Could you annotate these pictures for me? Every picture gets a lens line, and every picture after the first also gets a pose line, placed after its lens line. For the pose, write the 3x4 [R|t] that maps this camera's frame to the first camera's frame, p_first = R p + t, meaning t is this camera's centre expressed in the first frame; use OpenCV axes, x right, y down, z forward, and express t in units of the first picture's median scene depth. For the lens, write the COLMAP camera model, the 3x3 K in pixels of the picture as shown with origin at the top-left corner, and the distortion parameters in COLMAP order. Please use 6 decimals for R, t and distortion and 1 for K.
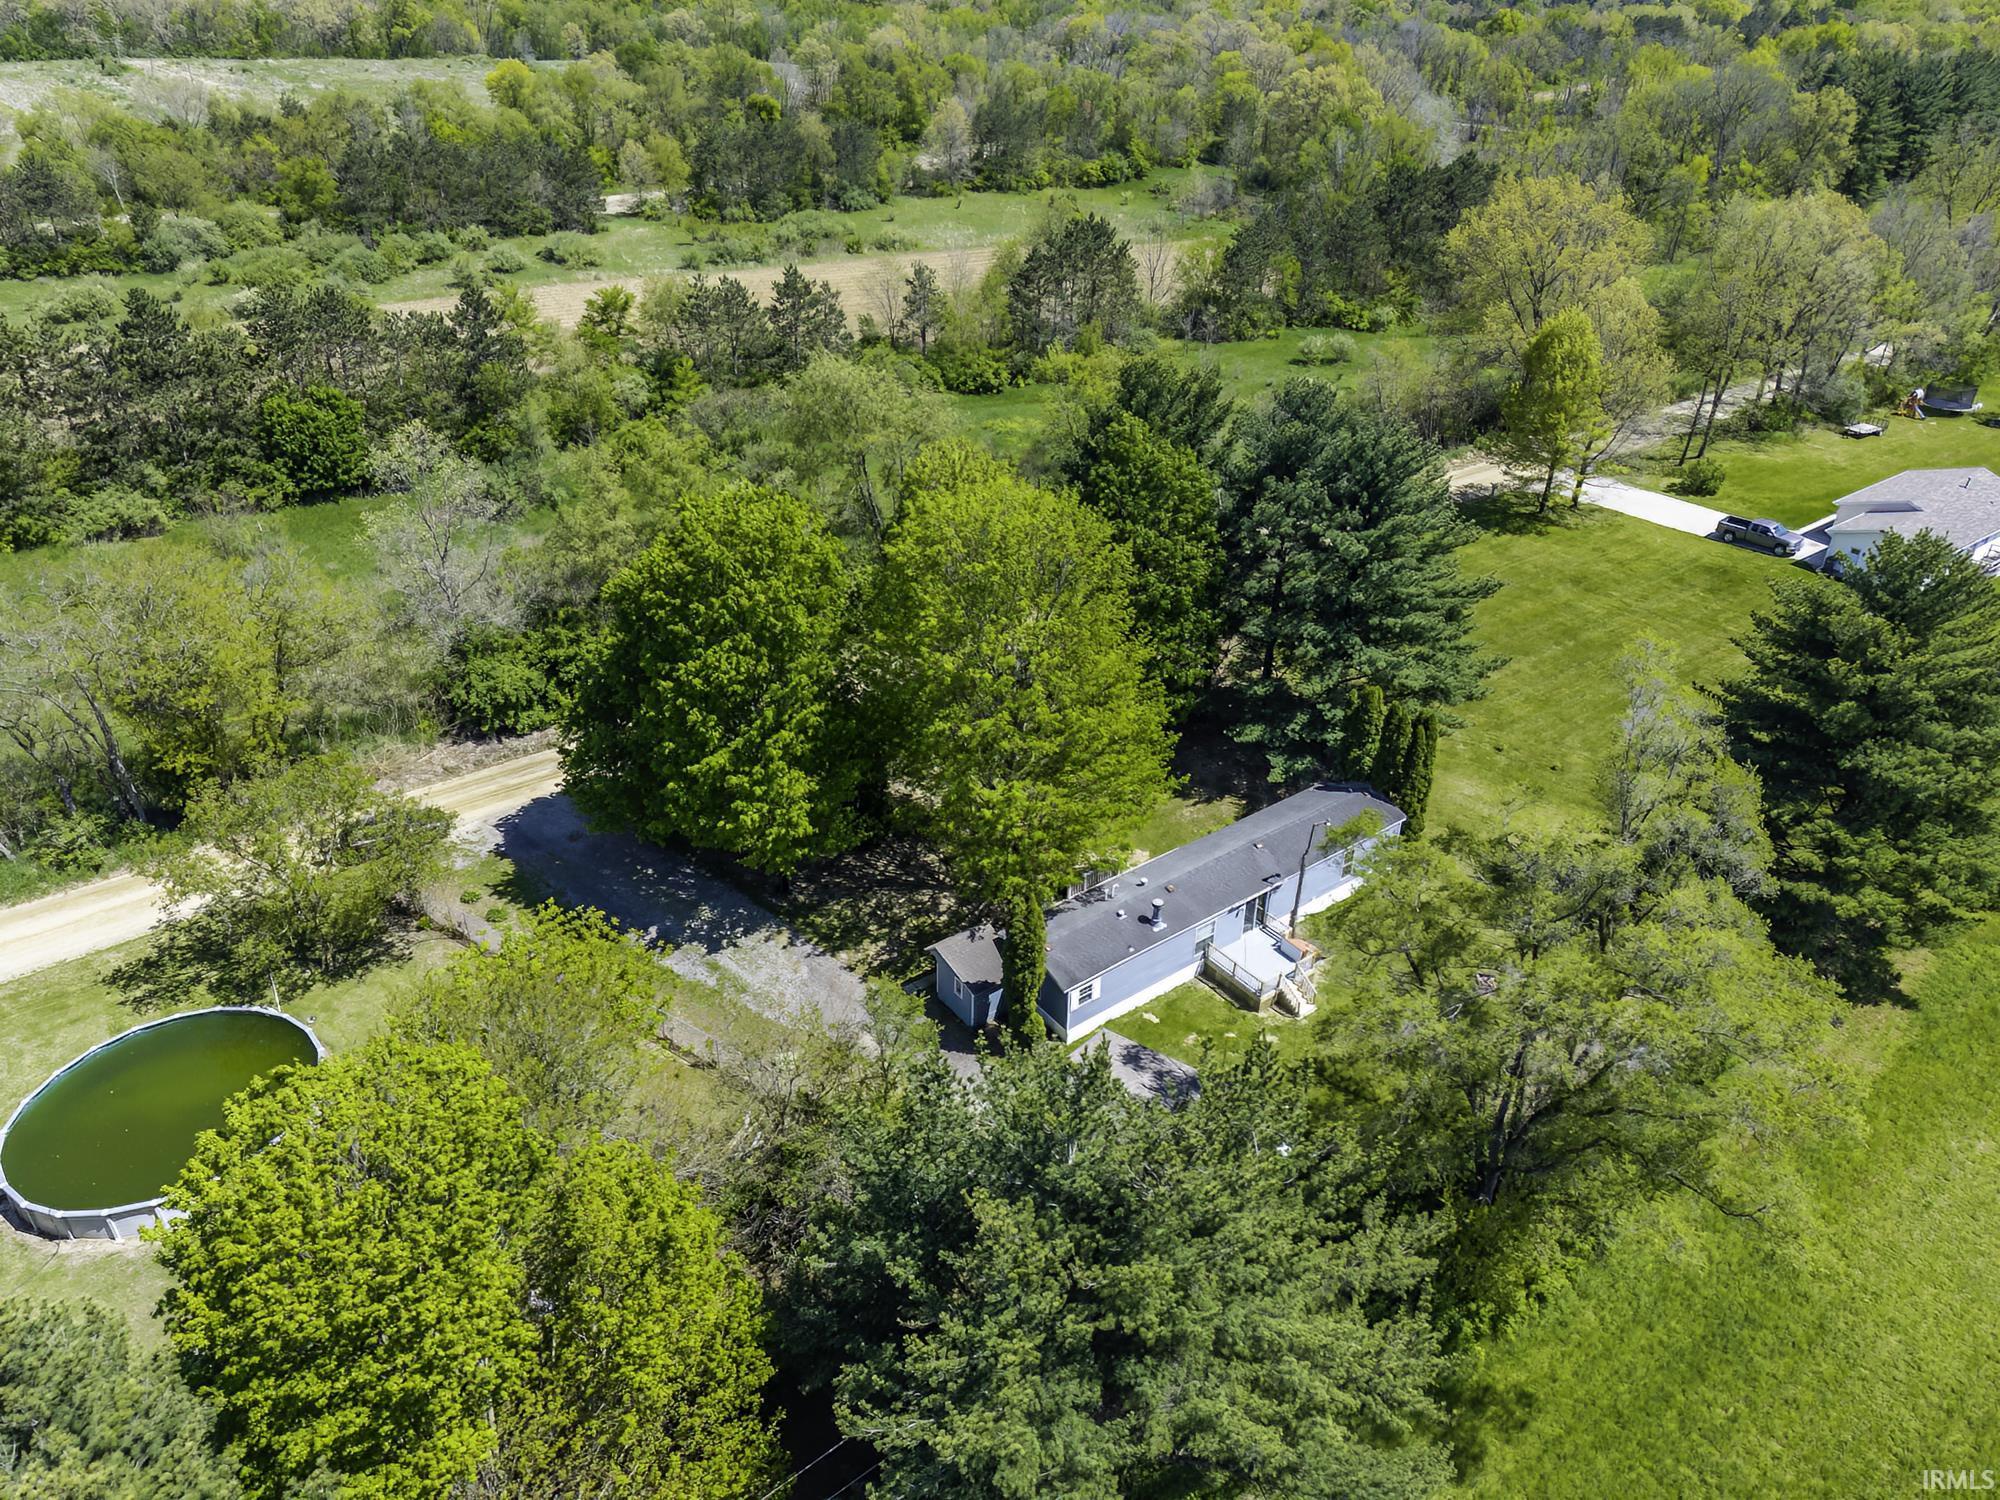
lens RADIAL K [[1322.5, 0, 1002.5], [0, 1322.5, 744.8], [0, 0, 1]] dist [0.038133, -0.024932]
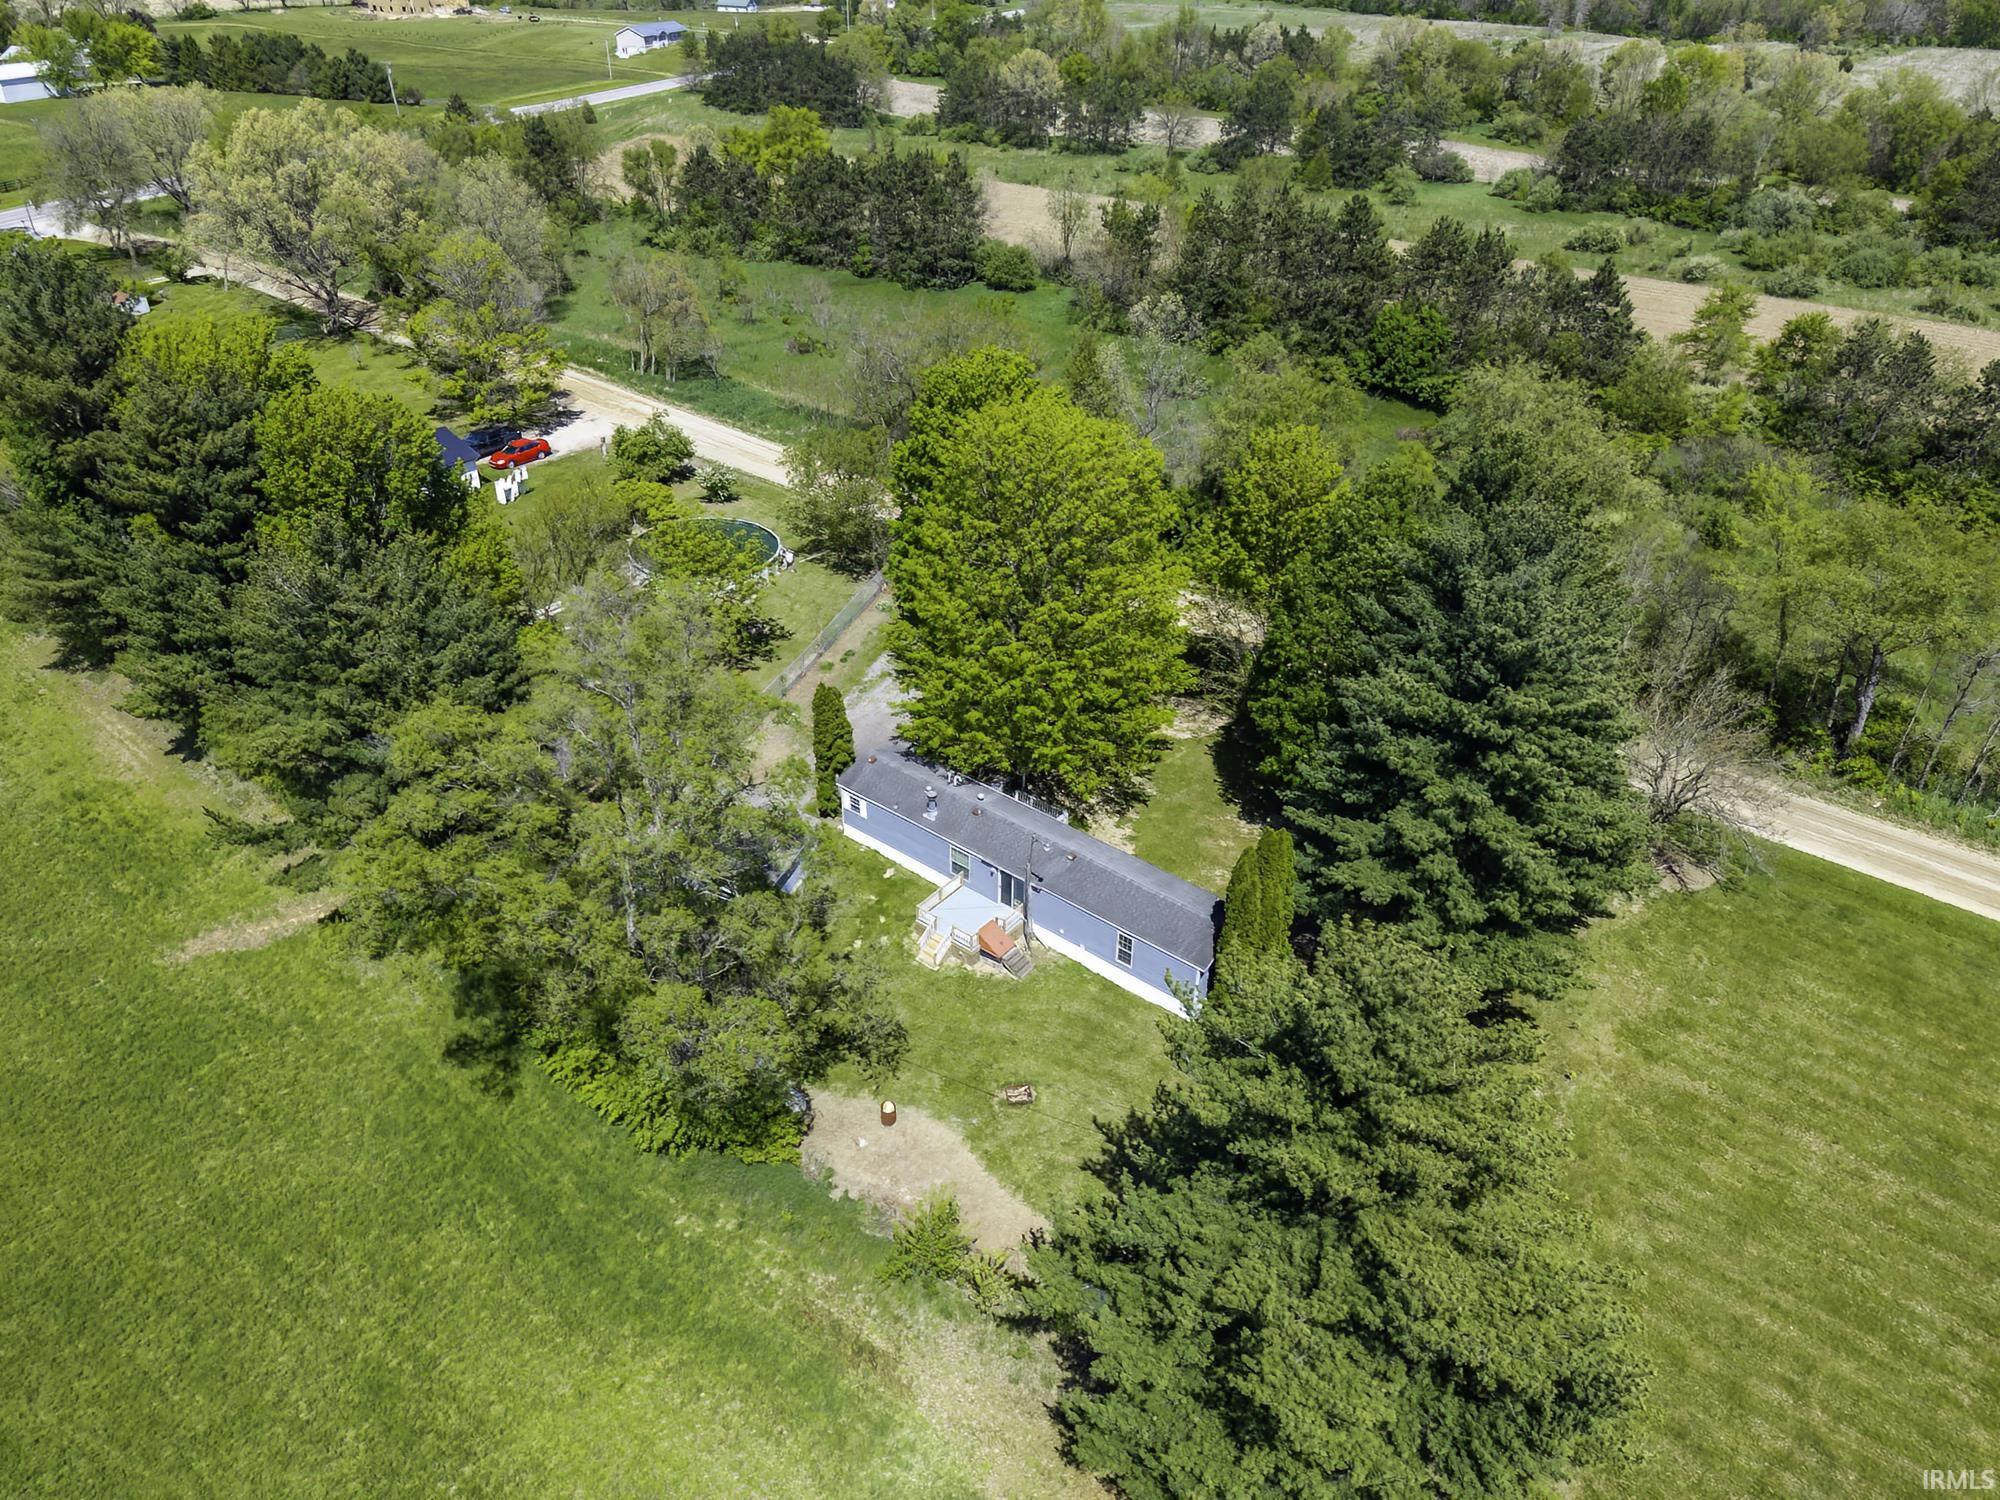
lens RADIAL K [[1322.5, 0, 1008.0], [0, 1322.5, 742.3], [0, 0, 1]] dist [0.038133, -0.024932]
pose [[0.247319, 0.513582, -0.821624, 0.394035], [-0.508695, 0.790528, 0.341021, -0.125576], [0.824659, 0.333615, 0.456769, 0.204194]]
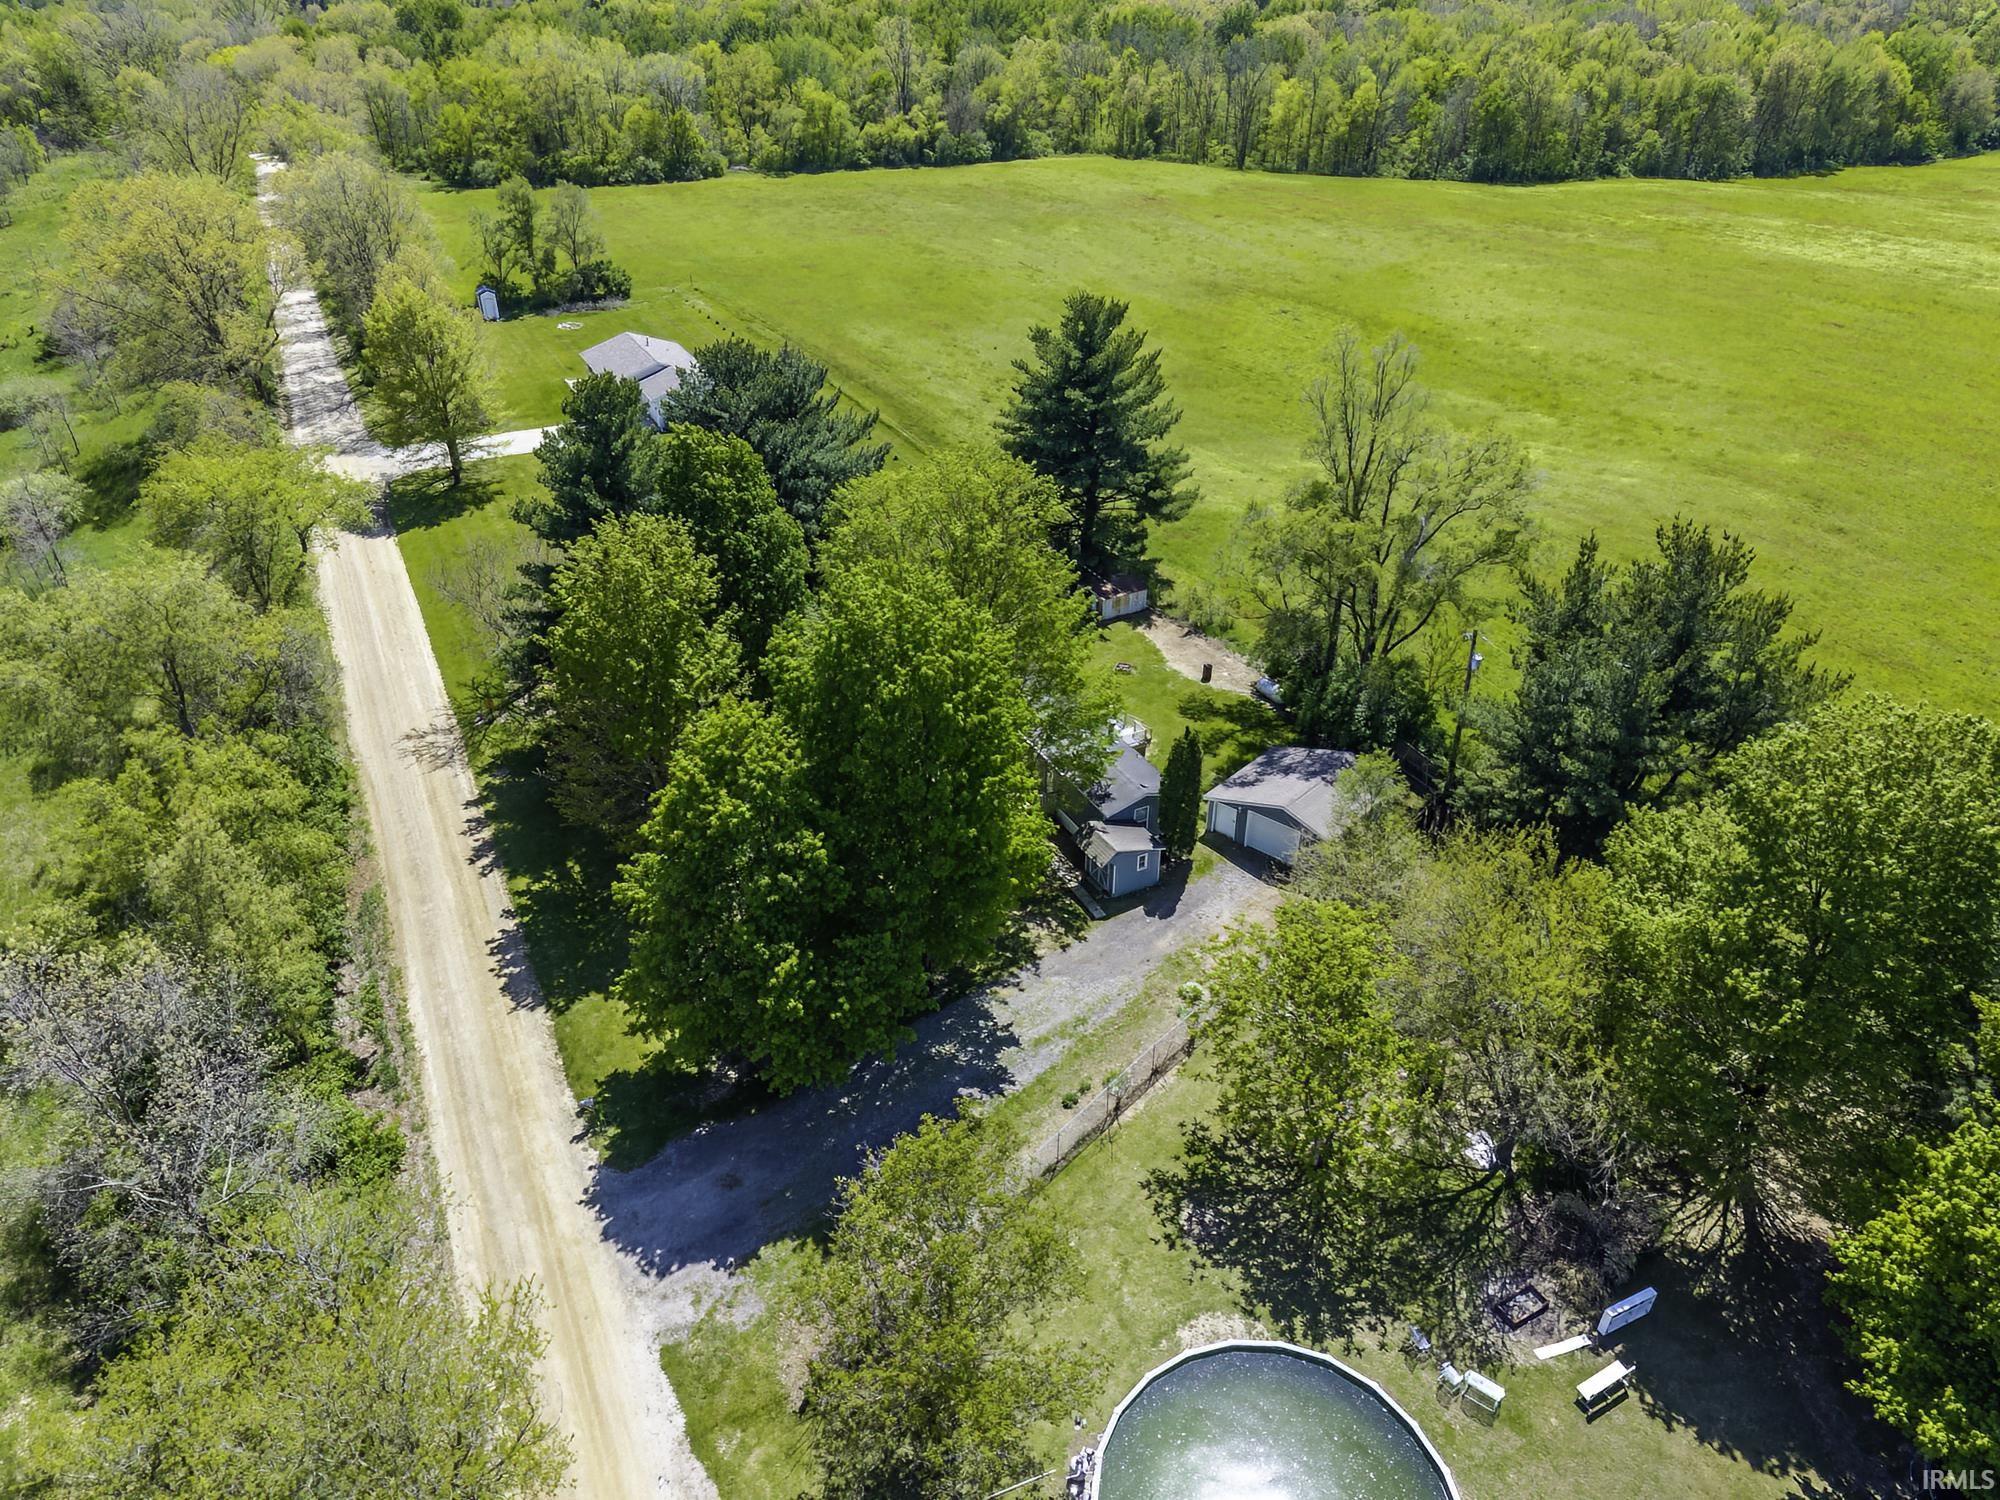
lens RADIAL K [[1322.5, 0, 994.7], [0, 1322.5, 750.8], [0, 0, 1]] dist [0.038133, -0.024932]
pose [[0.171958, -0.518974, 0.837315, -0.361554], [0.501145, 0.777856, 0.379201, -0.145066], [-0.848106, 0.354410, 0.393840, 0.238879]]
